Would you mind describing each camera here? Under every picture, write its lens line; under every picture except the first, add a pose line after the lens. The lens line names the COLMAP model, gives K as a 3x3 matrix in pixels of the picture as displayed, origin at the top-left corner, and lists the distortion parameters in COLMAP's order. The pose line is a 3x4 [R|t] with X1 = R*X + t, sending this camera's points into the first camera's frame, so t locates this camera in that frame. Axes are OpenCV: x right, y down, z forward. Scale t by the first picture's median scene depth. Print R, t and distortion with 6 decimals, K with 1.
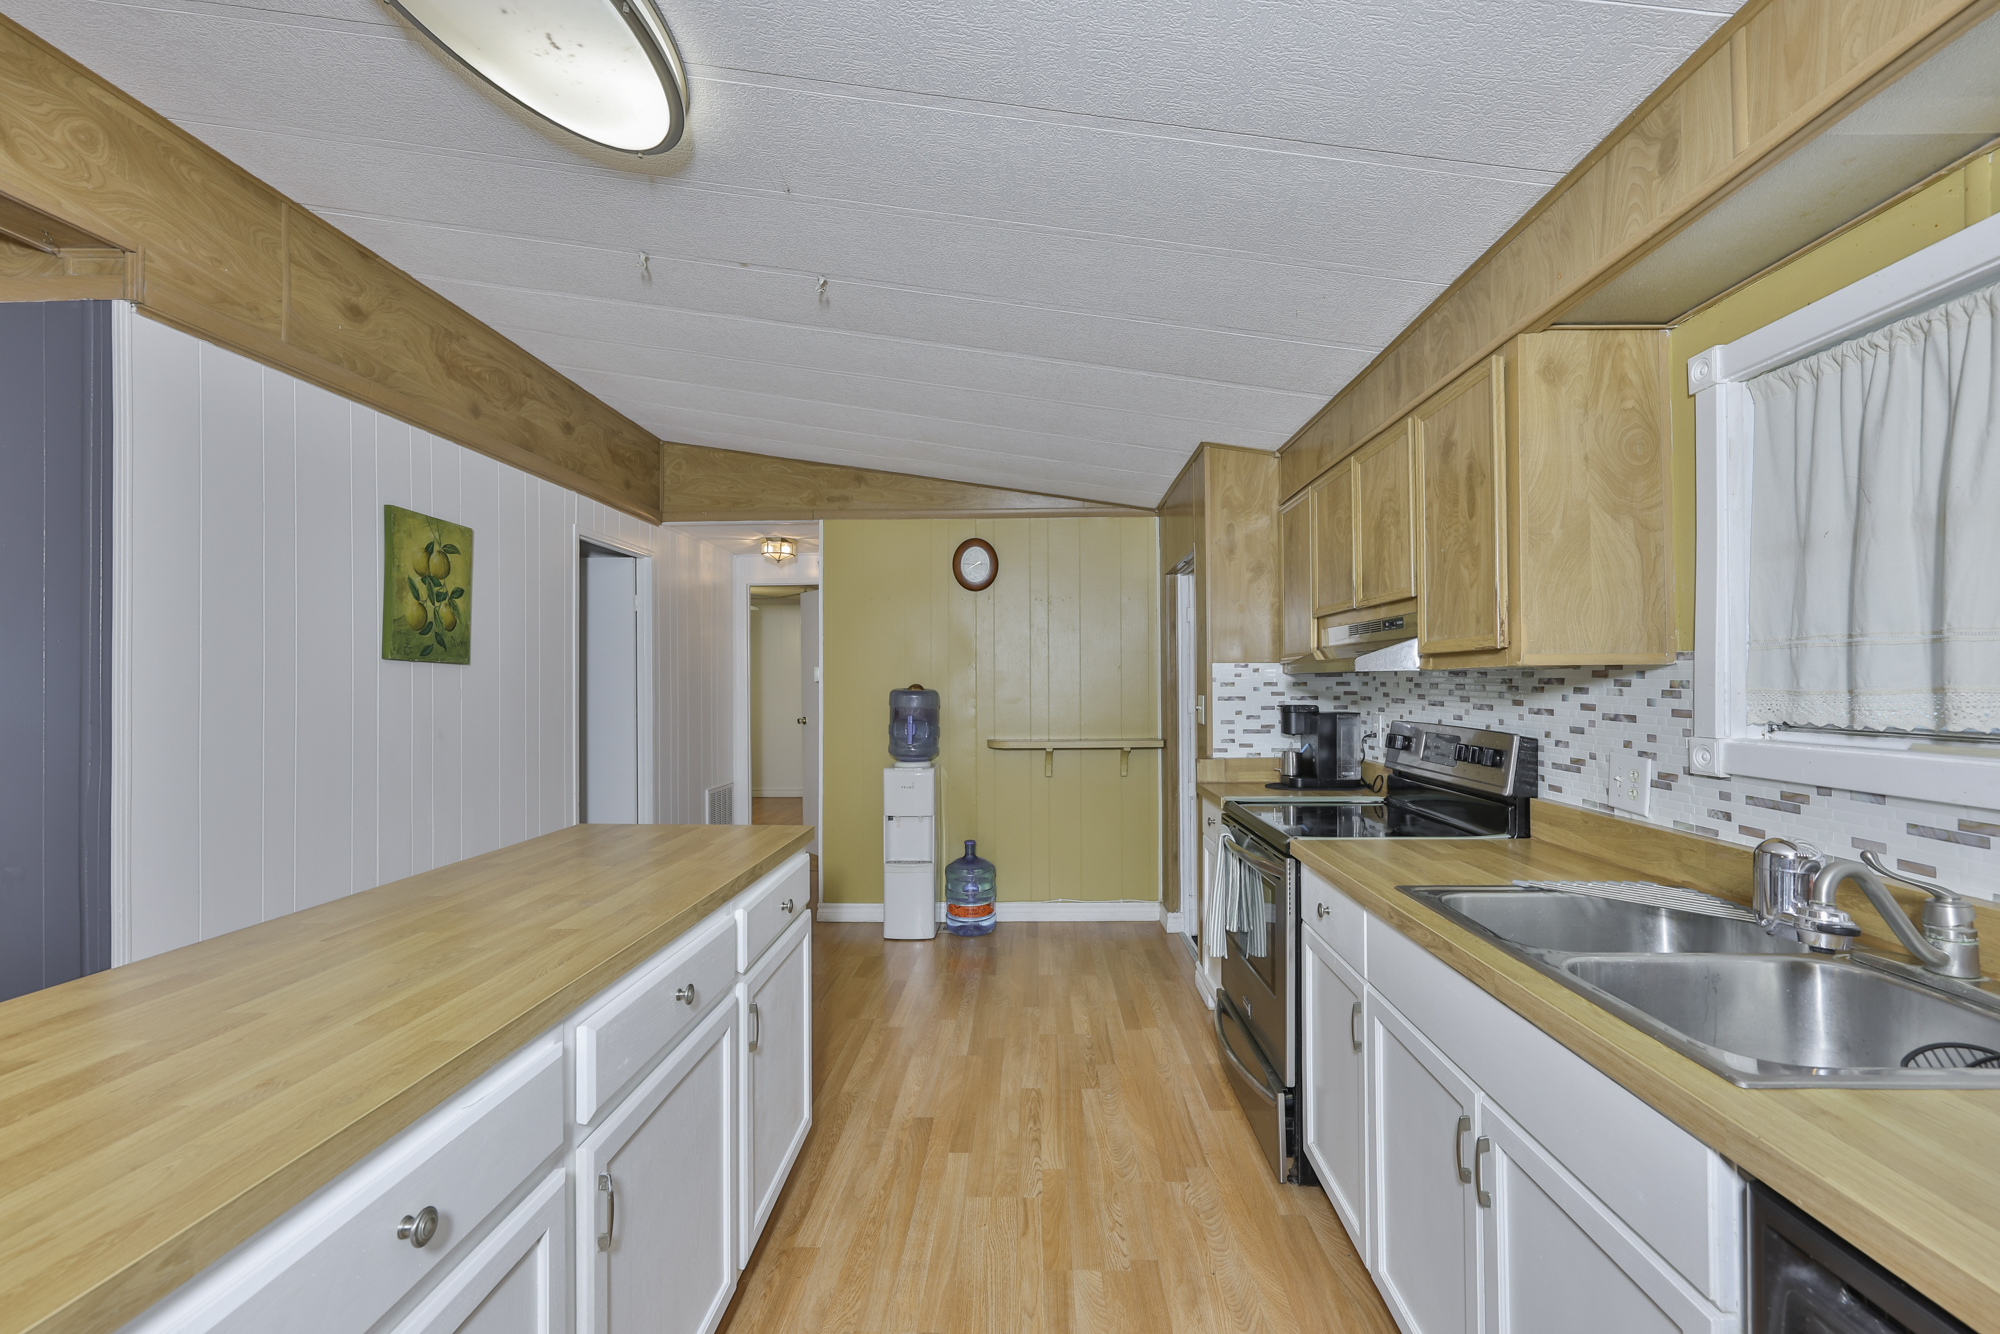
lens RADIAL K [[848.3, 0, 1010.6], [0, 848.3, 676.6], [0, 0, 1]] dist [-0.000272, -0.000014]
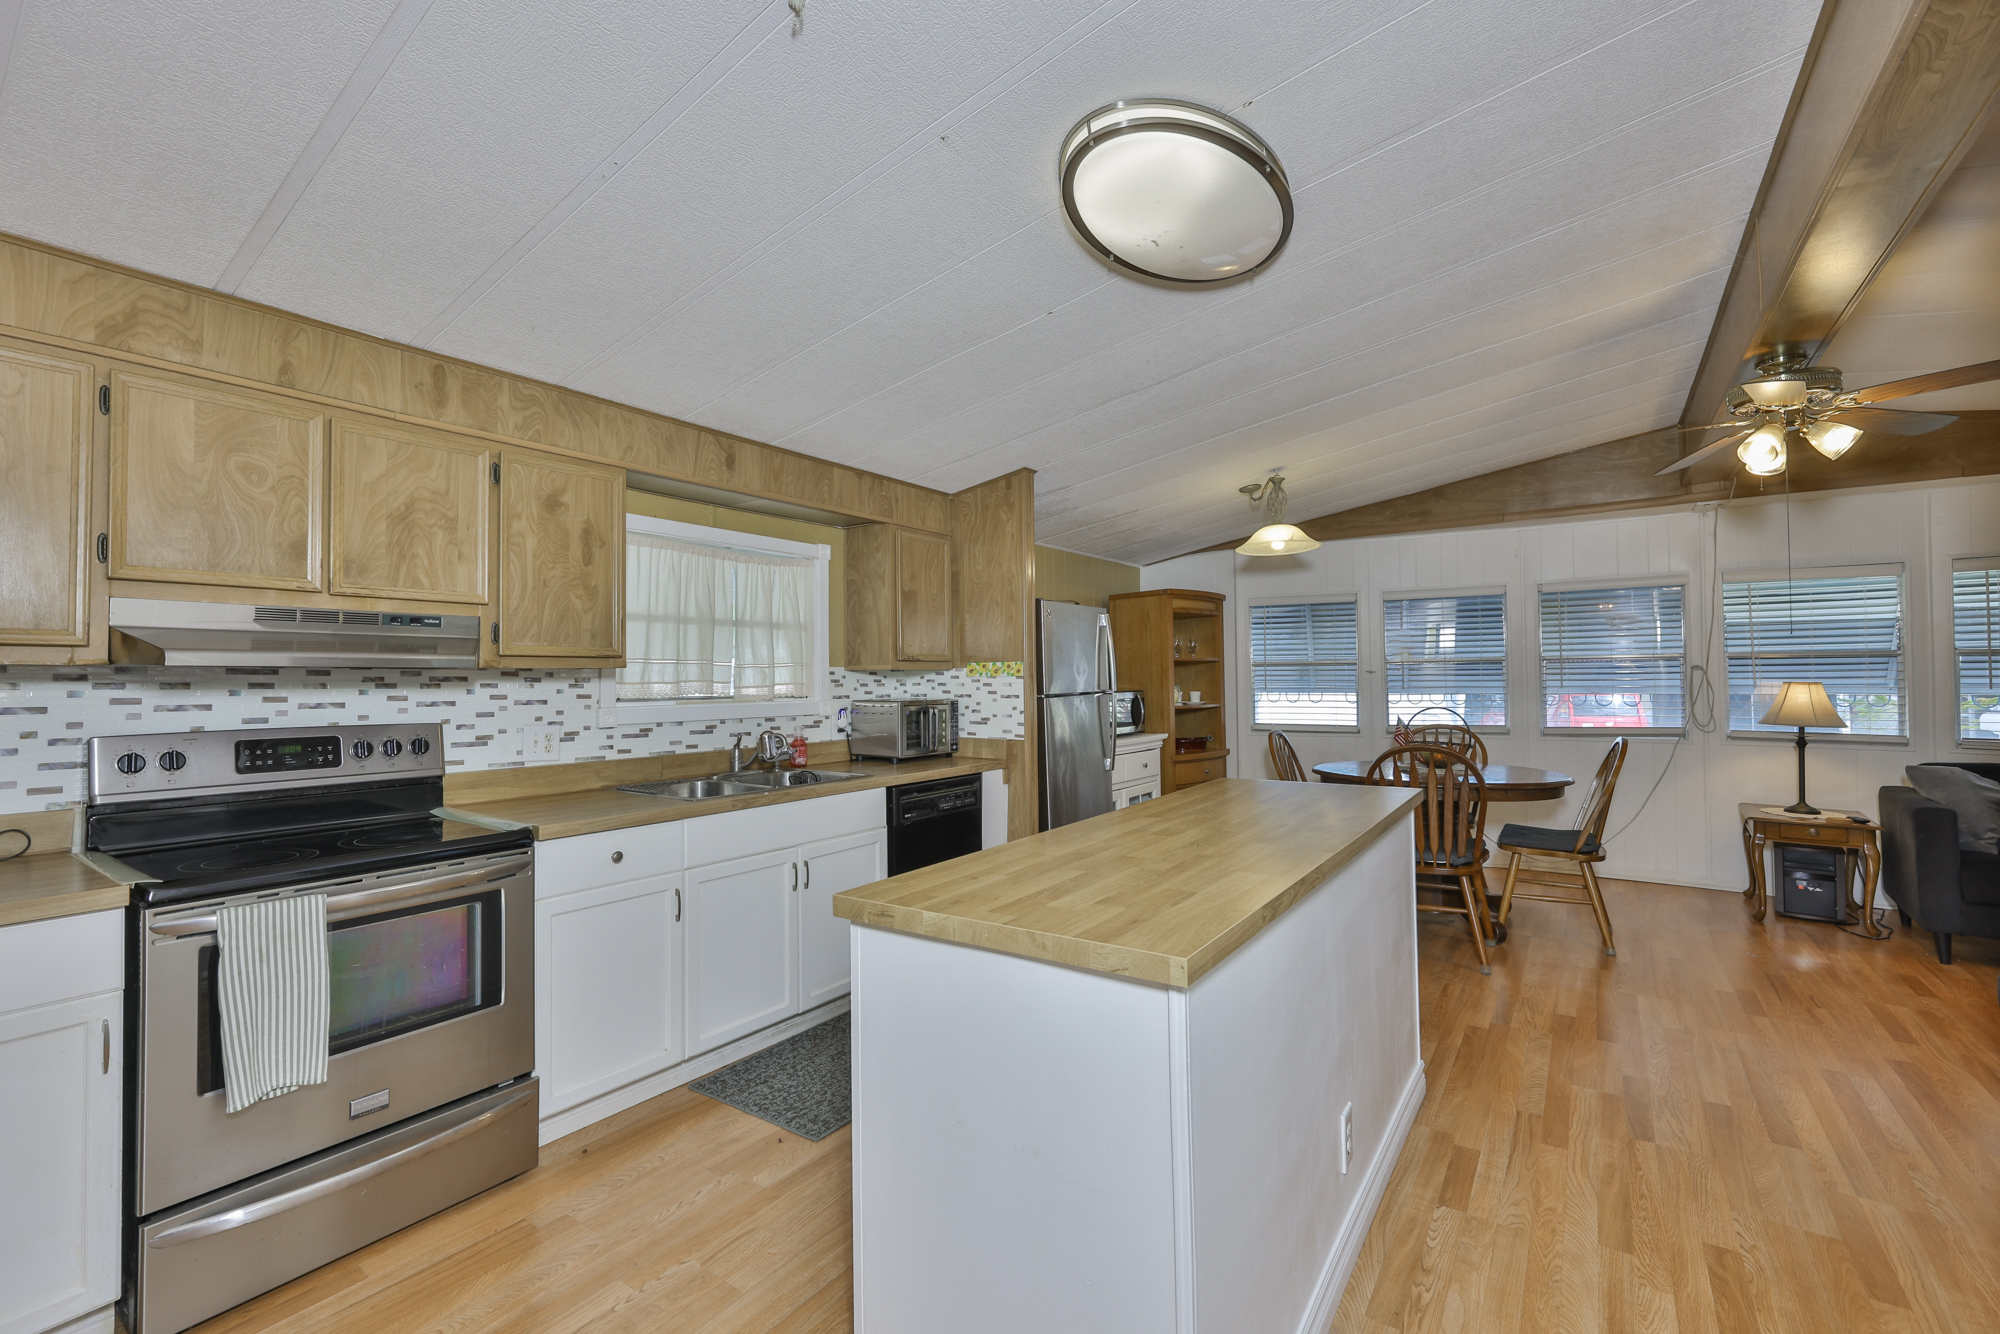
lens RADIAL K [[846.4, 0, 1000.8], [0, 846.4, 661.0], [0, 0, 1]] dist [-0.000684, 0.000611]
pose [[-0.834154, 0.024887, 0.550970, -0.556465], [0.009610, 0.999486, -0.030598, 0.018579], [-0.551448, -0.020229, -0.833964, 1.191147]]
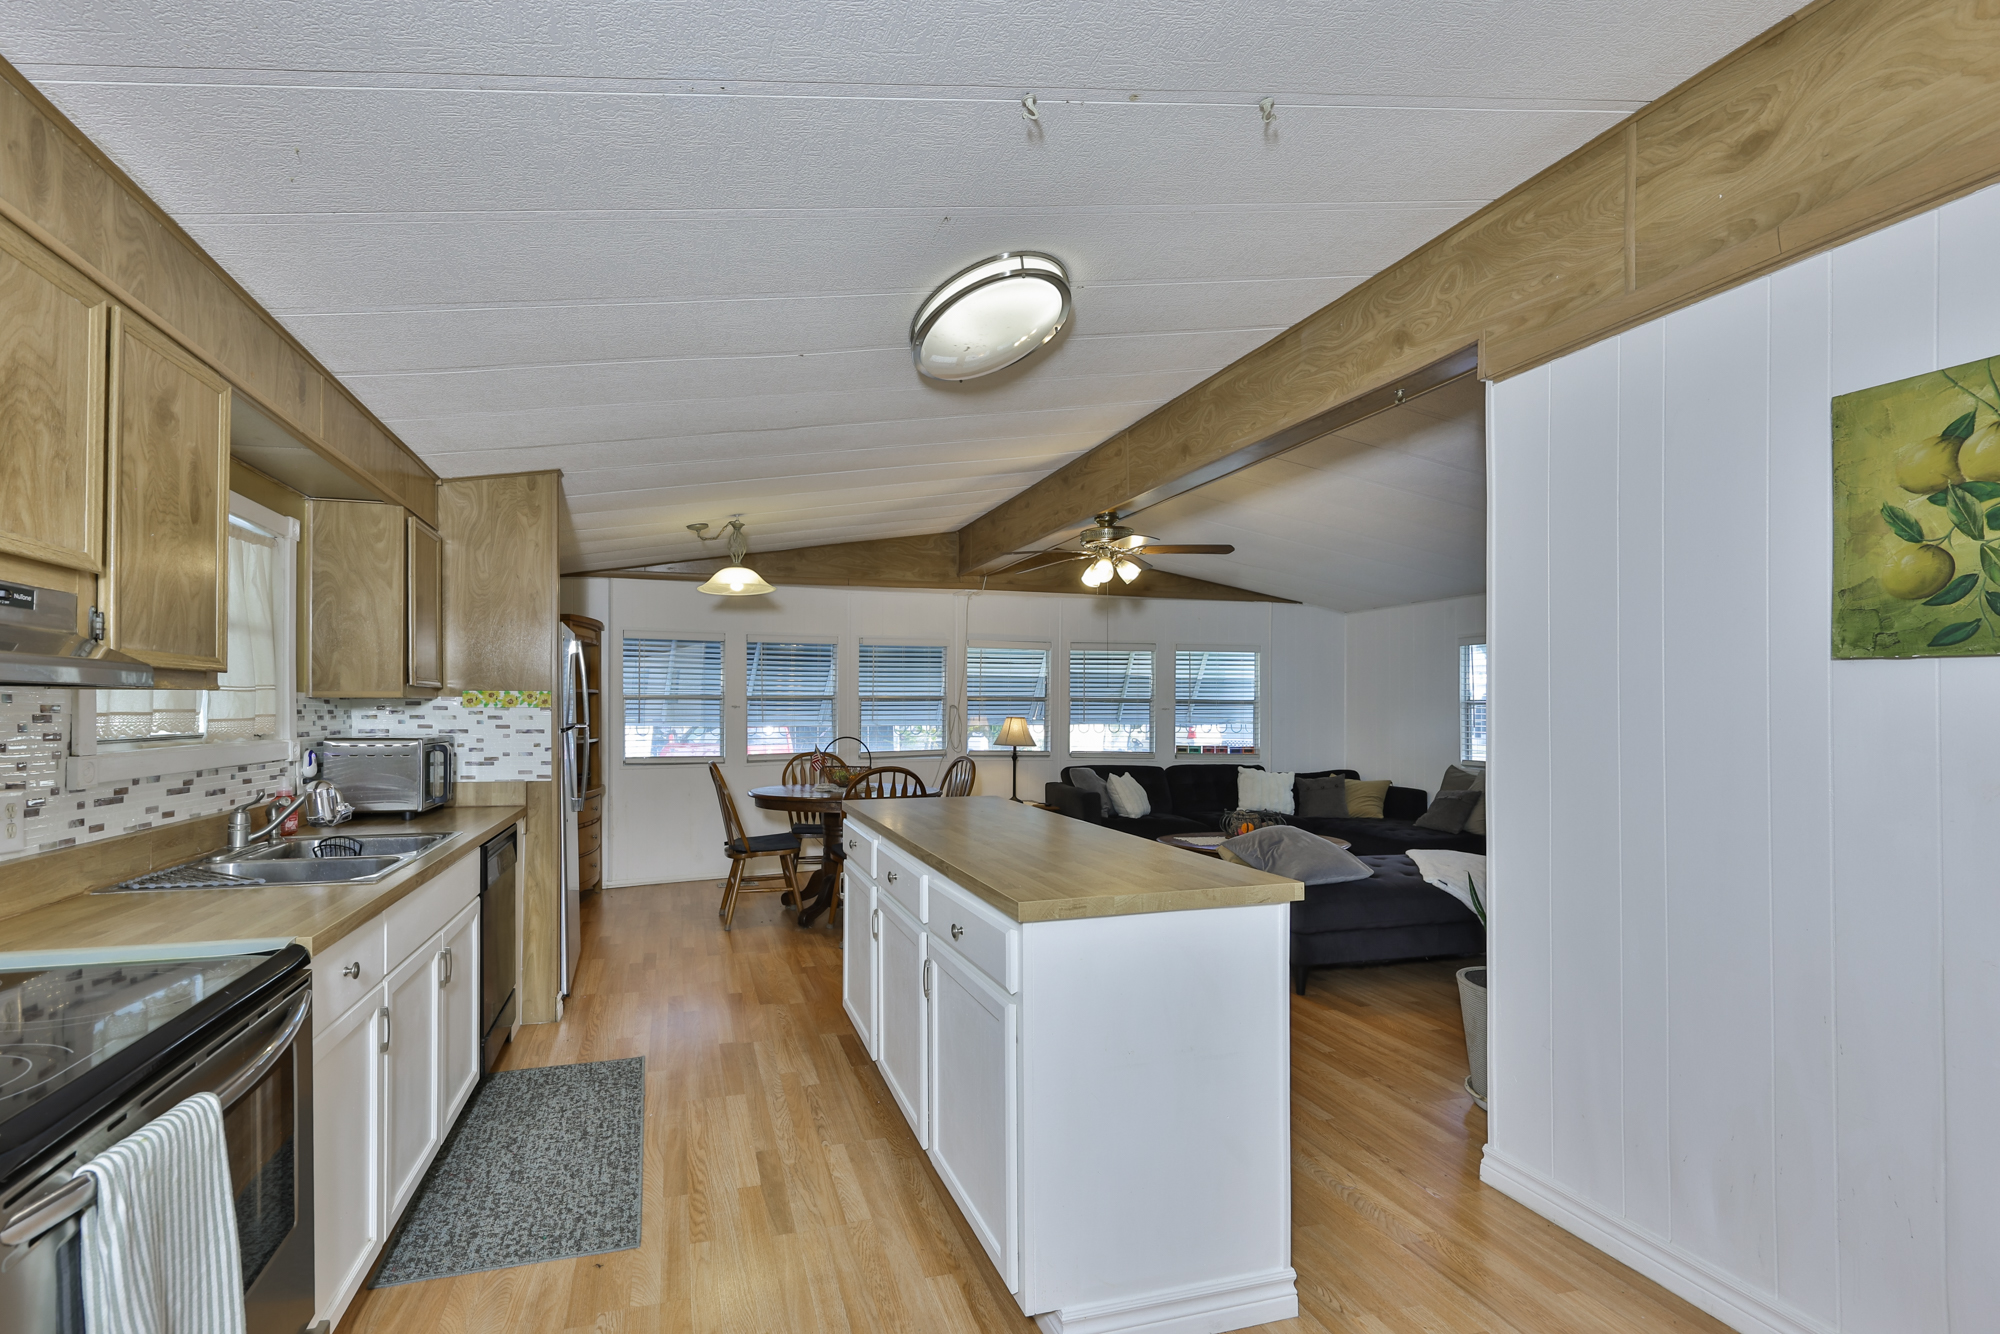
lens RADIAL K [[893.0, 0, 911.4], [0, 893.0, 700.8], [0, 0, 1]] dist [0.001462, 0.000128]
pose [[-0.959658, 0.001741, -0.281163, 0.053868], [0.006038, 0.999878, -0.014417, 0.012654], [0.281104, -0.015533, -0.959552, 1.386741]]
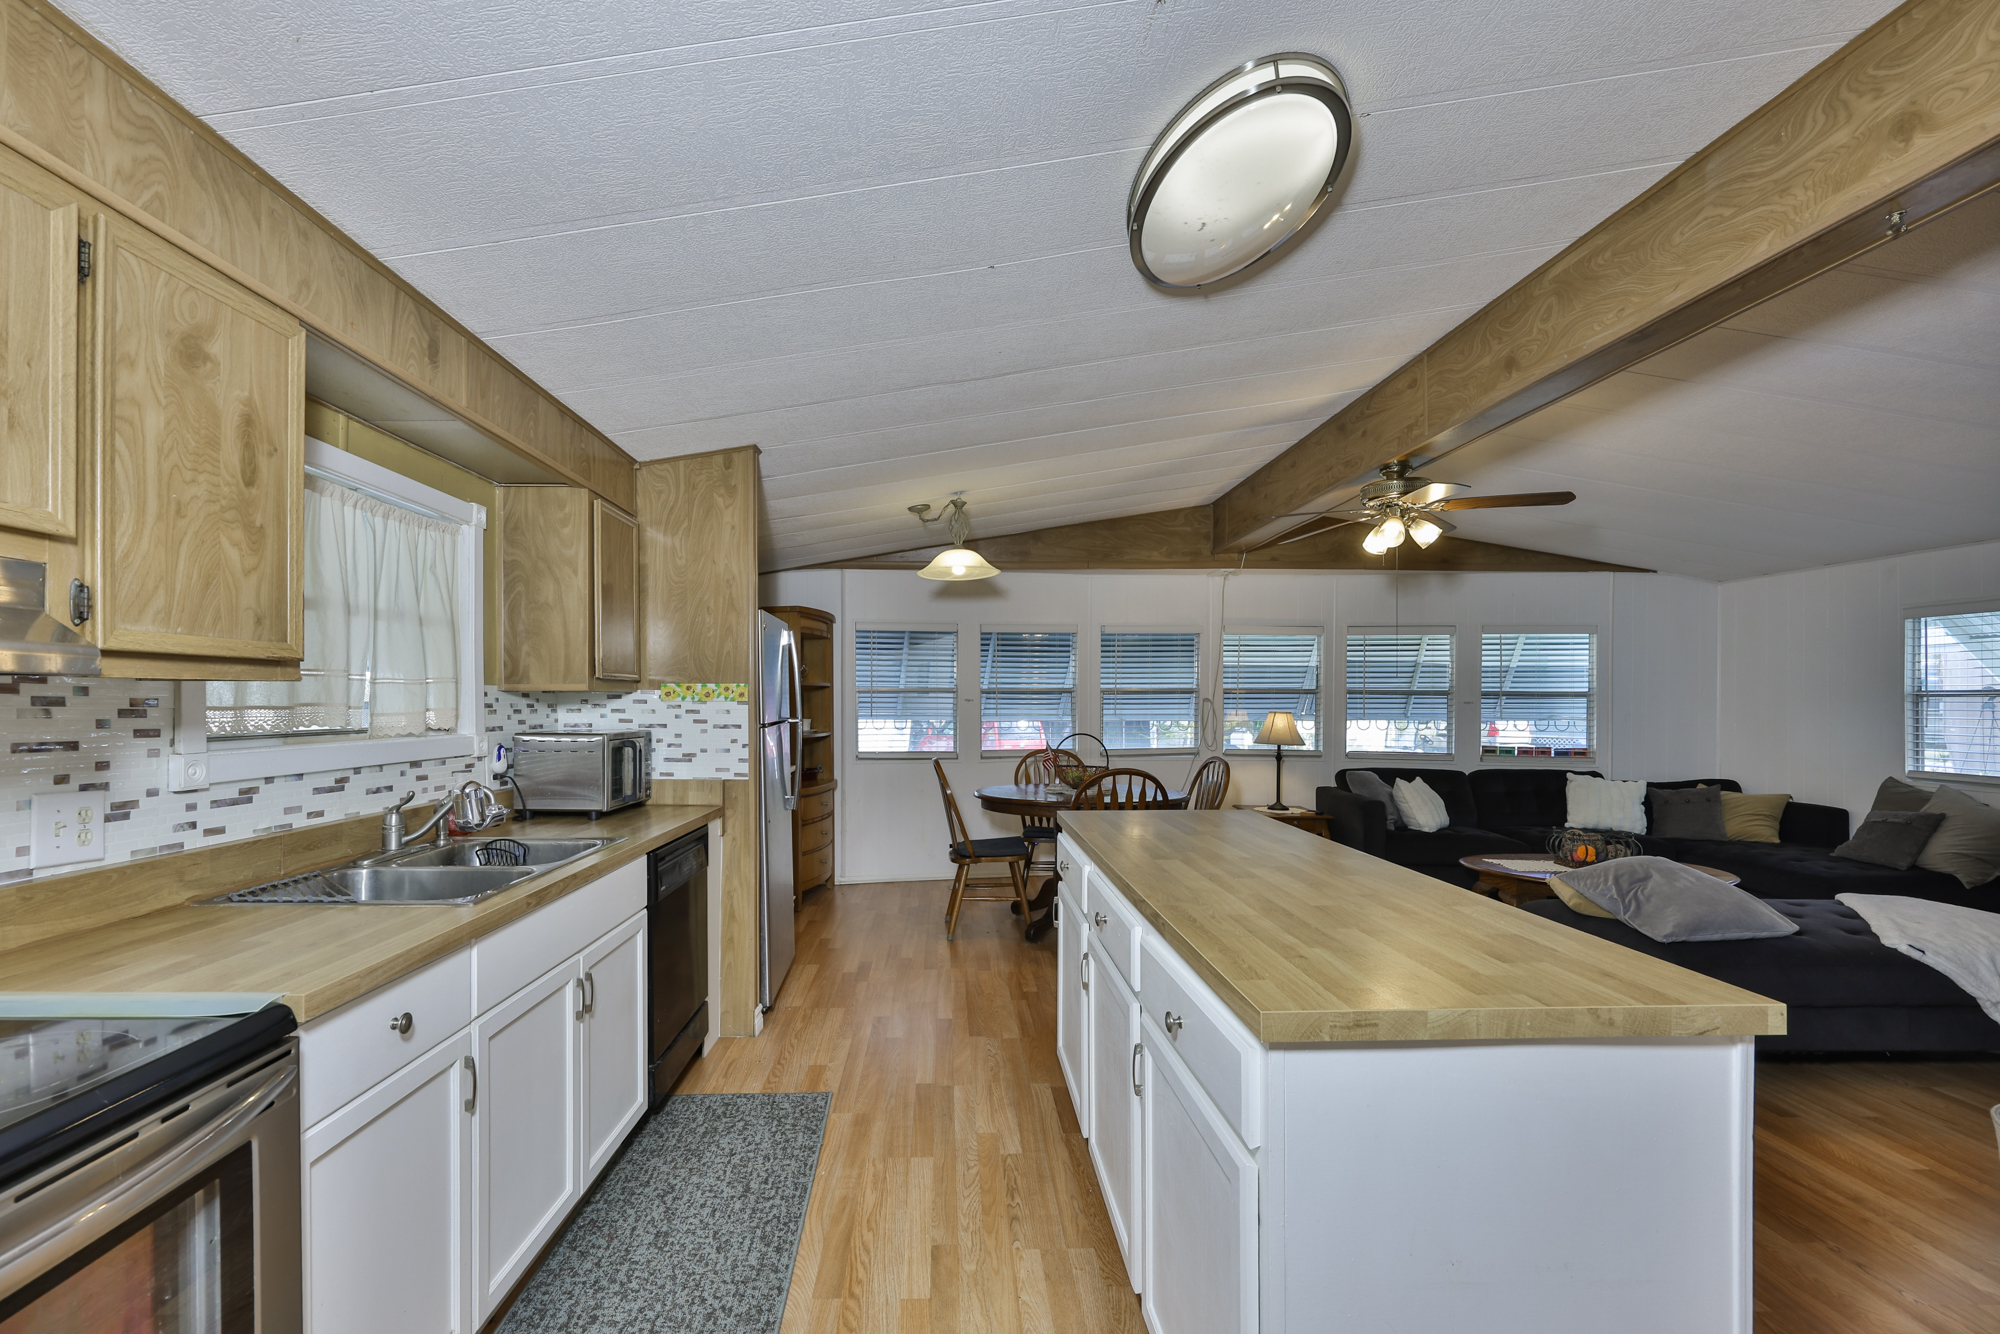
lens RADIAL K [[873.4, 0, 955.1], [0, 873.4, 703.6], [0, 0, 1]] dist [-0.001430, 0.000560]
pose [[-0.999190, 0.004324, -0.040012, -0.042165], [0.004544, 0.999975, -0.005419, 0.011604], [0.039988, -0.005597, -0.999184, 1.189102]]
